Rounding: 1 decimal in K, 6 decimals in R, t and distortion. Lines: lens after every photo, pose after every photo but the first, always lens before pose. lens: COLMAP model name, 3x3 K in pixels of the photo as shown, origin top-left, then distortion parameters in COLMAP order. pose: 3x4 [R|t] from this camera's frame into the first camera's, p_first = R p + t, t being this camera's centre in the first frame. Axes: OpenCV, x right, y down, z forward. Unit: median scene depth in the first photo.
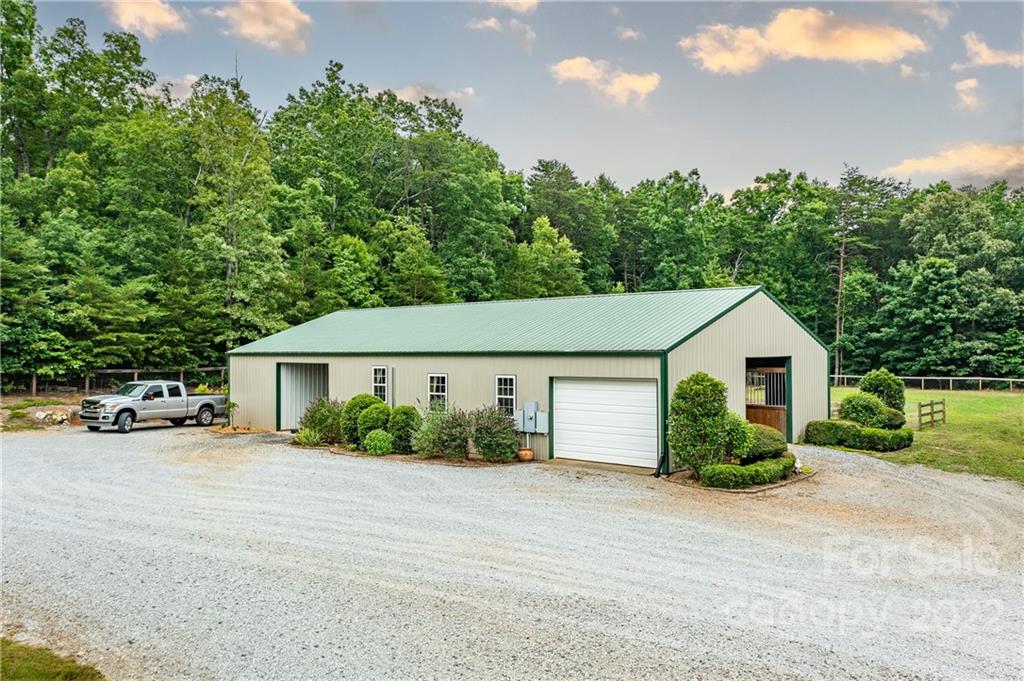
lens RADIAL K [[811.3, 0, 514.3], [0, 811.3, 343.5], [0, 0, 1]] dist [0.015849, -0.001185]
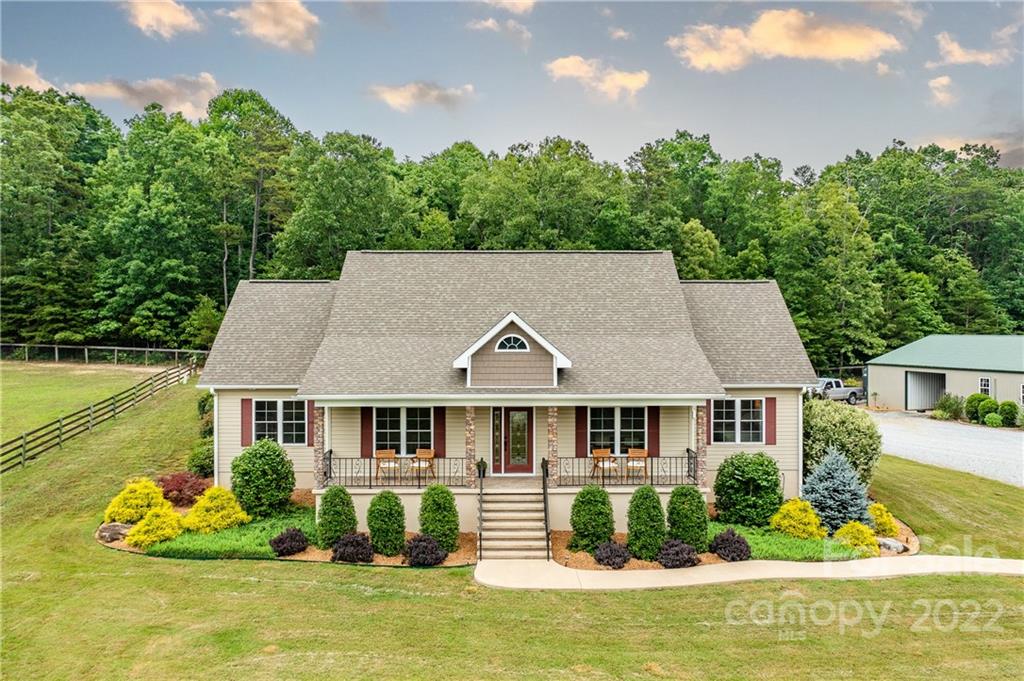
lens RADIAL K [[811.3, 0, 513.1], [0, 811.3, 336.2], [0, 0, 1]] dist [0.015849, -0.001185]
pose [[0.852008, 0.007436, -0.523476, -0.074952], [0.003617, 0.999792, 0.020089, -0.067861], [0.523517, -0.019009, 0.851803, -0.705823]]
